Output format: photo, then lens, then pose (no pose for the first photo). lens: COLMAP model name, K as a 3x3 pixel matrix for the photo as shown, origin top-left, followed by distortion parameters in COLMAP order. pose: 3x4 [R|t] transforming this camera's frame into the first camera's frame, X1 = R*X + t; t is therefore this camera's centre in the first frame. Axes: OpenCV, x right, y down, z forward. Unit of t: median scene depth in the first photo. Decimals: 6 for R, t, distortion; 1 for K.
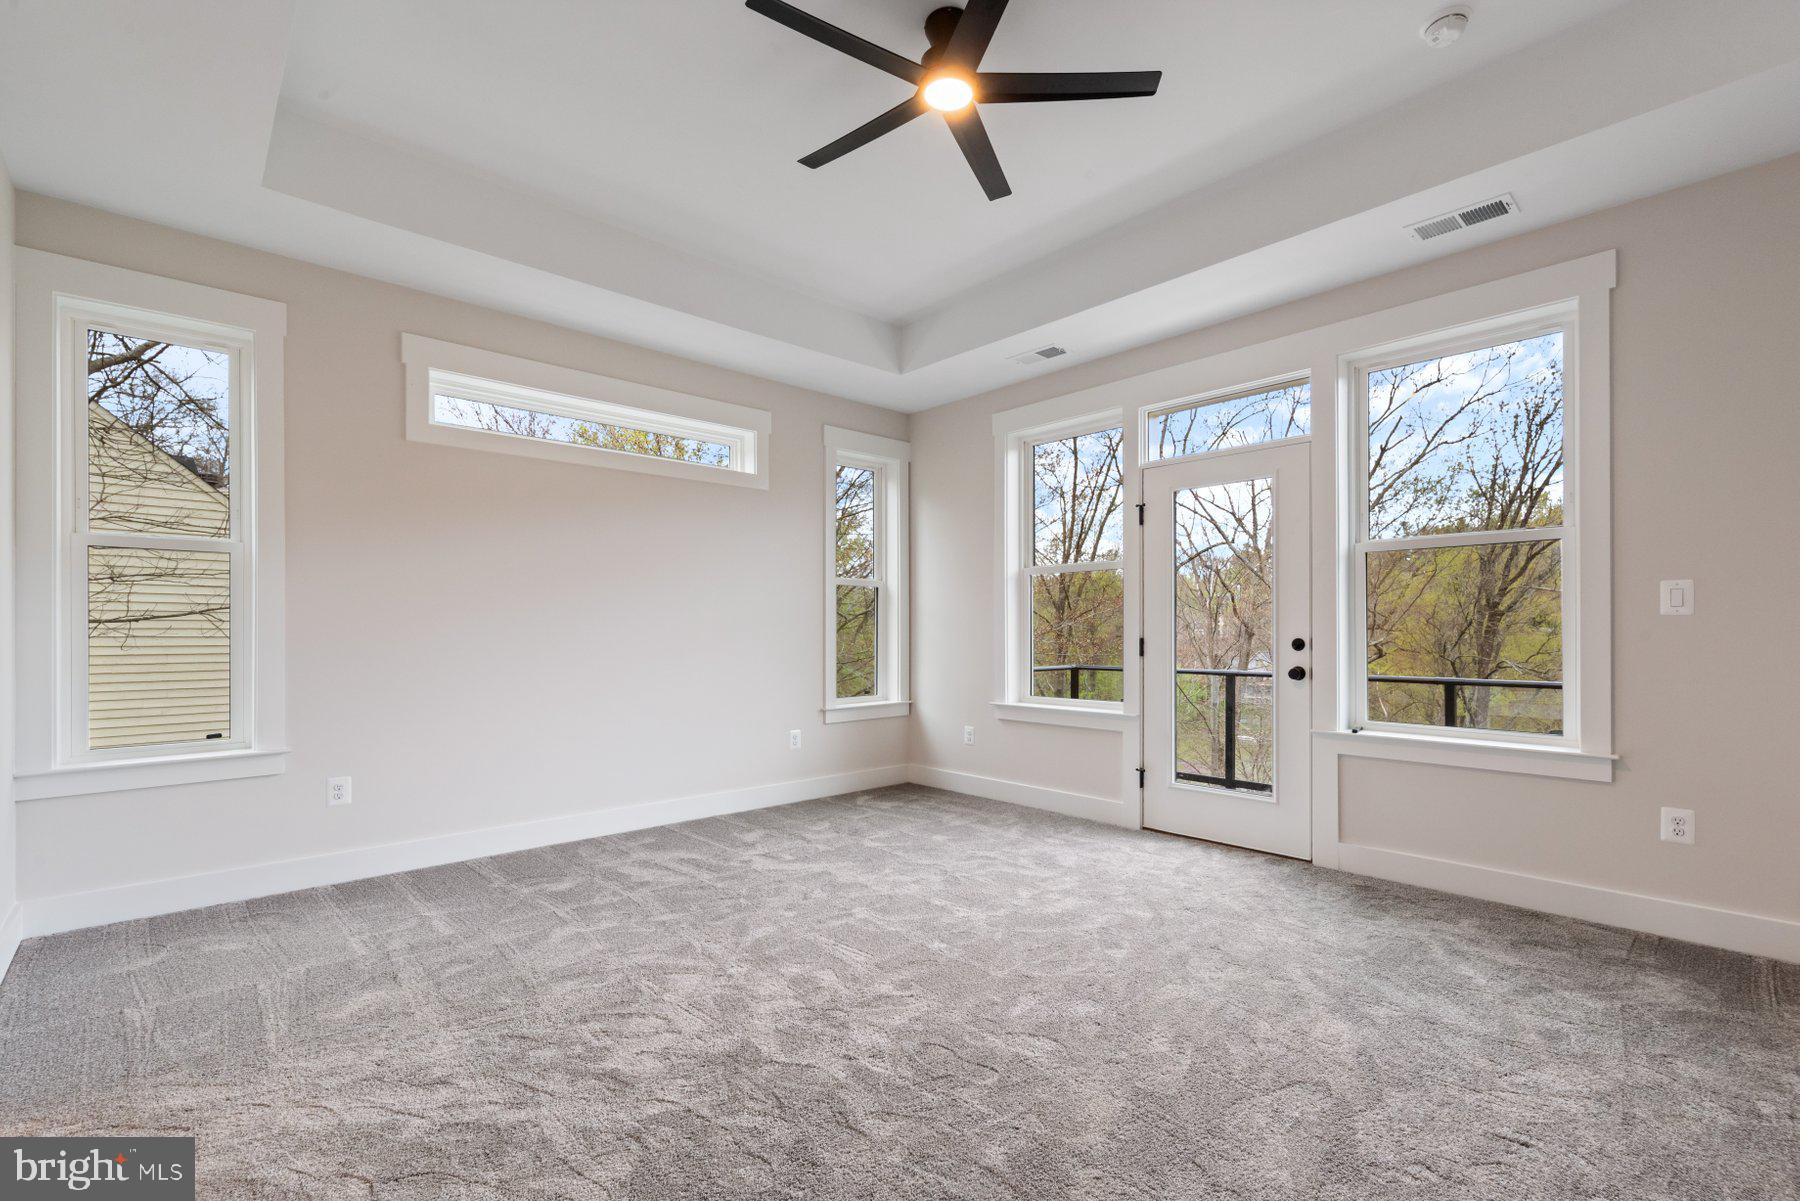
lens RADIAL K [[776.7, 0, 911.9], [0, 776.7, 606.7], [0, 0, 1]] dist [-0.000154, 0.000031]
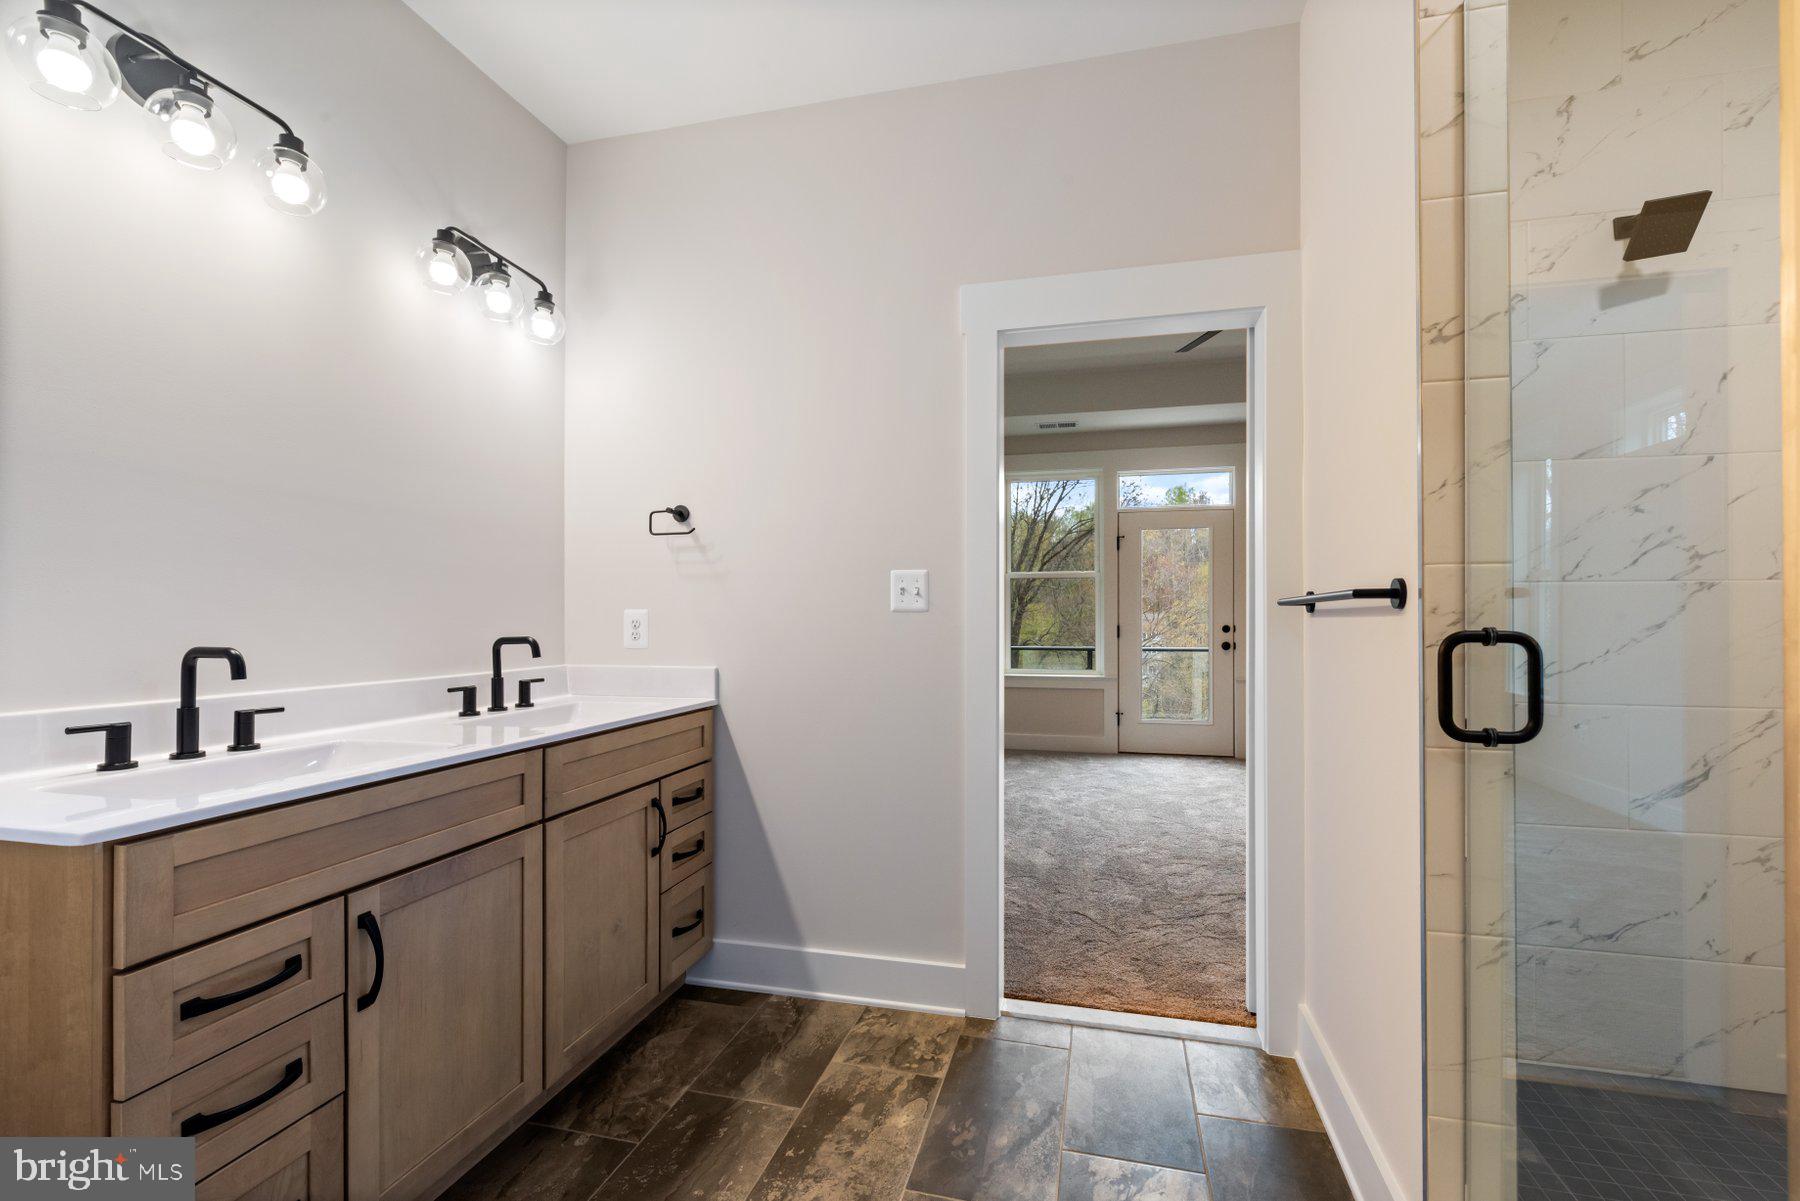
lens RADIAL K [[776.7, 0, 911.9], [0, 776.7, 606.7], [0, 0, 1]] dist [-0.000154, 0.000031]
pose [[0.841106, 0.008072, 0.540810, -0.987231], [-0.014648, 0.999862, 0.007857, -0.002815], [-0.540672, -0.014530, 0.841108, -0.050037]]
